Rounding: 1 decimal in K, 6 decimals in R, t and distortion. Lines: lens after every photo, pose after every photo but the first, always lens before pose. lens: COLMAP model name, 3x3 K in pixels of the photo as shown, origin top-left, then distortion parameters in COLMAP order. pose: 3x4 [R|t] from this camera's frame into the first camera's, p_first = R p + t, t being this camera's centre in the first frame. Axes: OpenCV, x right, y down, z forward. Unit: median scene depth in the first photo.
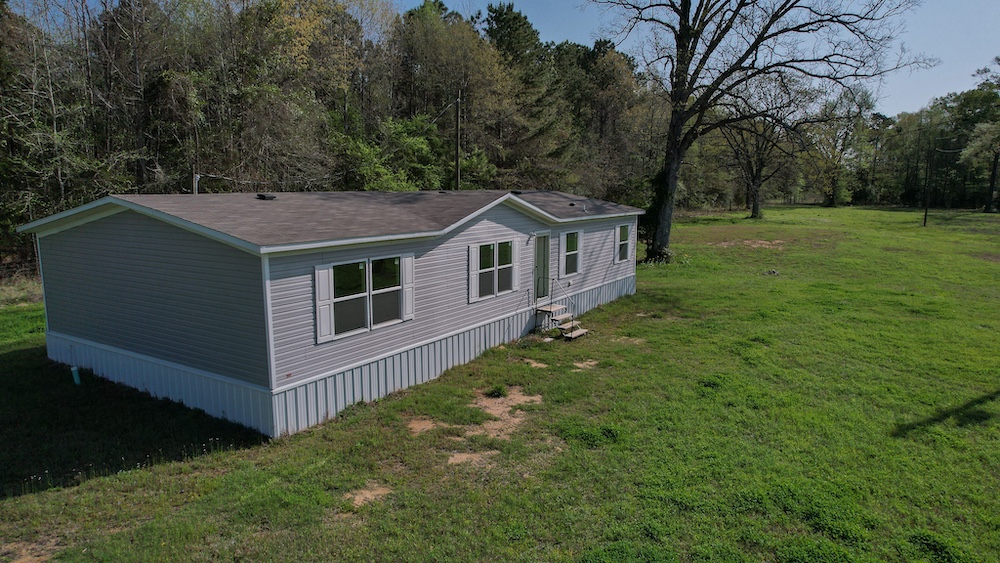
lens RADIAL K [[667.5, 0, 502.9], [0, 667.5, 282.1], [0, 0, 1]] dist [-0.010602, 0.004690]
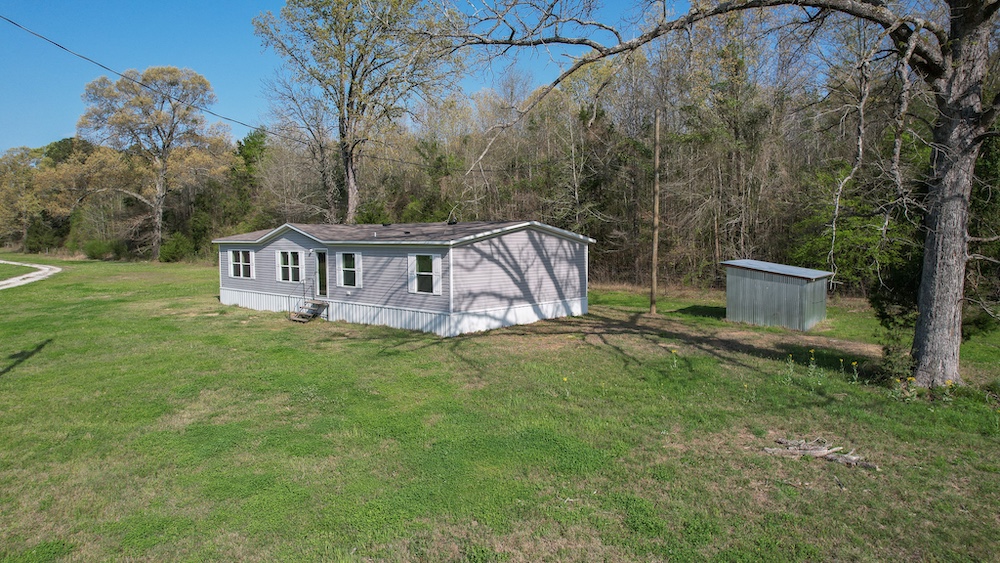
lens RADIAL K [[667.5, 0, 500.8], [0, 667.5, 282.7], [0, 0, 1]] dist [-0.010602, 0.004690]
pose [[-0.226266, 0.064503, -0.971928, 1.433939], [-0.138157, 0.985592, 0.097573, -0.205909], [0.964218, 0.156356, -0.214094, 1.756385]]
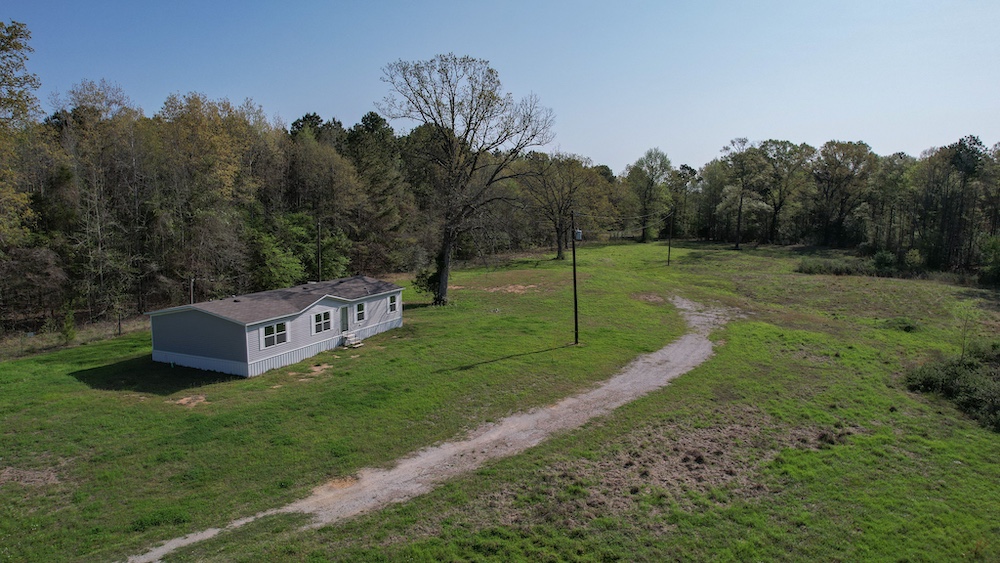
lens RADIAL K [[667.5, 0, 491.7], [0, 667.5, 286.3], [0, 0, 1]] dist [-0.010602, 0.004690]
pose [[0.990691, -0.016038, 0.135180, 0.279716], [0.018521, 0.999682, -0.017134, -0.098032], [-0.134862, 0.019478, 0.990673, -1.621663]]
